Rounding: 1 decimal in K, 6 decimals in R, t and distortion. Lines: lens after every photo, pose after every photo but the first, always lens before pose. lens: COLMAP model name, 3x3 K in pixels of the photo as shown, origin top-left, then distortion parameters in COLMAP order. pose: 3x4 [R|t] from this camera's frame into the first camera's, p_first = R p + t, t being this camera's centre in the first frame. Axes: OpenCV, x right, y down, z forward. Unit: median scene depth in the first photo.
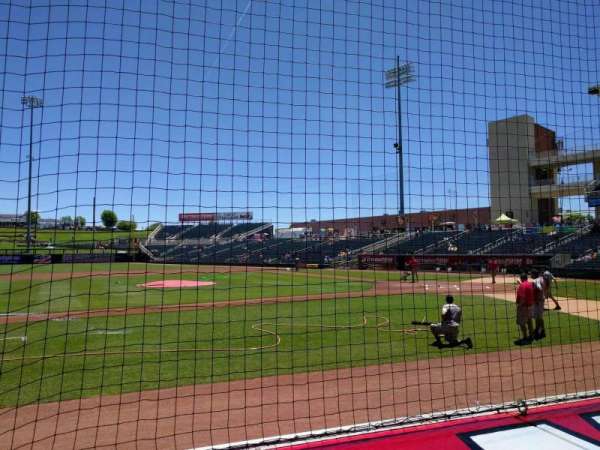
lens RADIAL K [[450.7, 0, 299.1], [0, 450.7, 223.4], [0, 0, 1]] dist [0.006363, 0.007723]
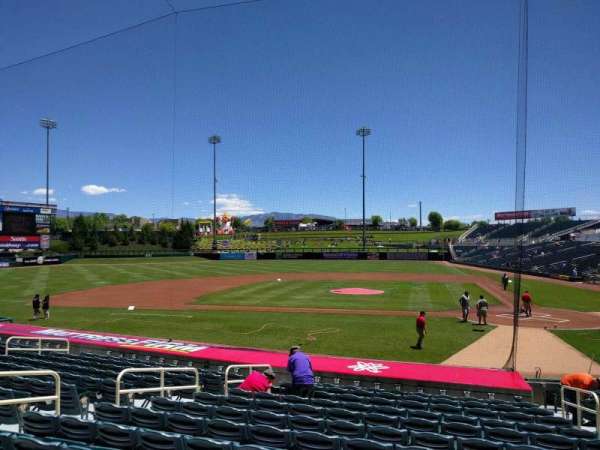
lens RADIAL K [[450.7, 0, 300.1], [0, 450.7, 224.8], [0, 0, 1]] dist [0.006363, 0.007723]
pose [[0.711915, -0.024148, -0.701850, 0.171246], [0.041754, 0.999096, 0.007978, -0.026841], [0.701023, -0.034985, 0.712280, -0.036754]]
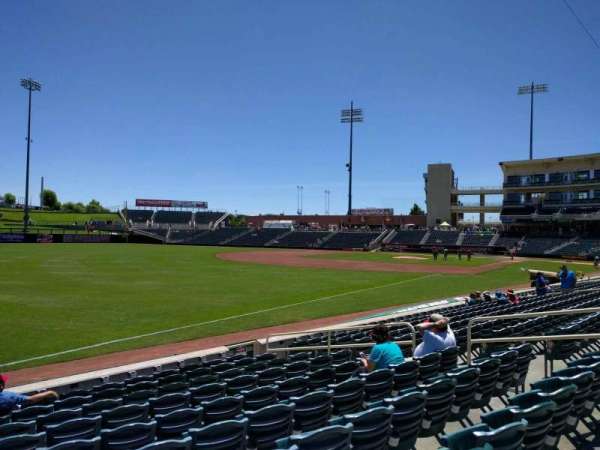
lens RADIAL K [[450.7, 0, 300.1], [0, 450.7, 225.1], [0, 0, 1]] dist [0.006363, 0.007723]
pose [[0.902040, 0.037929, 0.429982, -0.483183], [-0.055939, 0.998004, 0.029318, -0.016482], [-0.428012, -0.050499, 0.902361, -0.207953]]
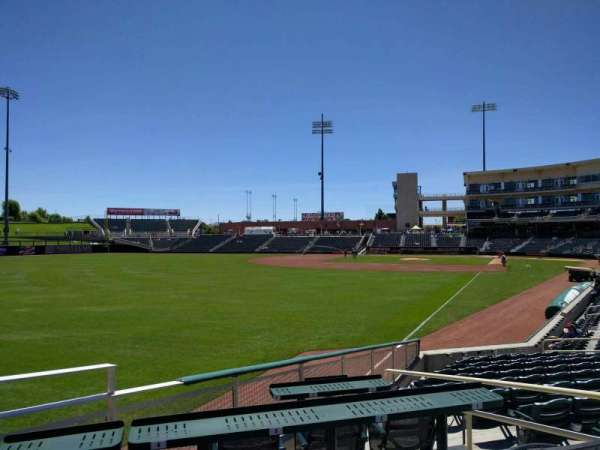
lens RADIAL K [[450.7, 0, 301.0], [0, 450.7, 225.2], [0, 0, 1]] dist [0.006363, 0.007723]
pose [[0.827555, 0.023676, 0.560886, -0.628699], [-0.039497, 0.999090, 0.016103, -0.020222], [-0.559994, -0.035480, 0.827737, -0.204696]]
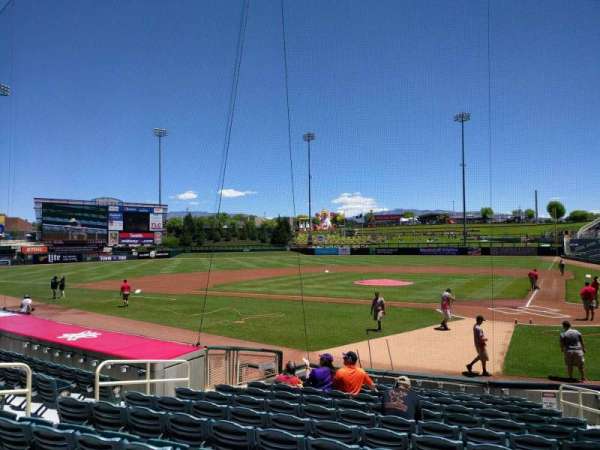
lens RADIAL K [[450.7, 0, 300.3], [0, 450.7, 223.0], [0, 0, 1]] dist [0.006363, 0.007723]
pose [[0.497277, -0.033543, -0.866943, 0.216517], [0.059149, 0.998238, -0.004695, -0.014227], [0.865573, -0.048944, 0.498385, 0.037764]]
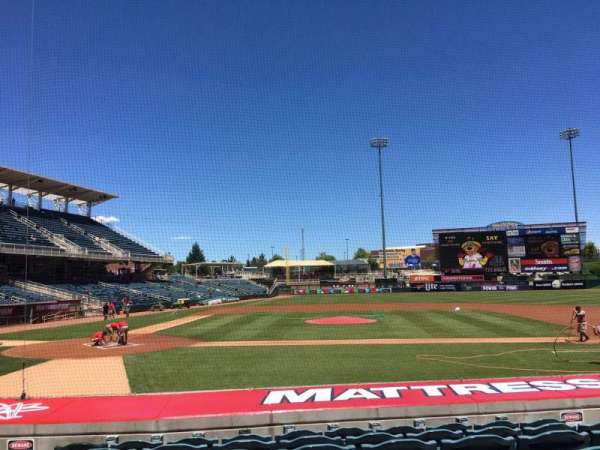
lens RADIAL K [[507.4, 0, 288.6], [0, 507.4, 225.9], [0, 0, 1]] dist [0.048067, -0.060199]
pose [[-0.577468, -0.063646, -0.813928, 0.237136], [0.078804, 0.987956, -0.133165, 0.016604], [0.812601, -0.141040, -0.565498, 0.464866]]
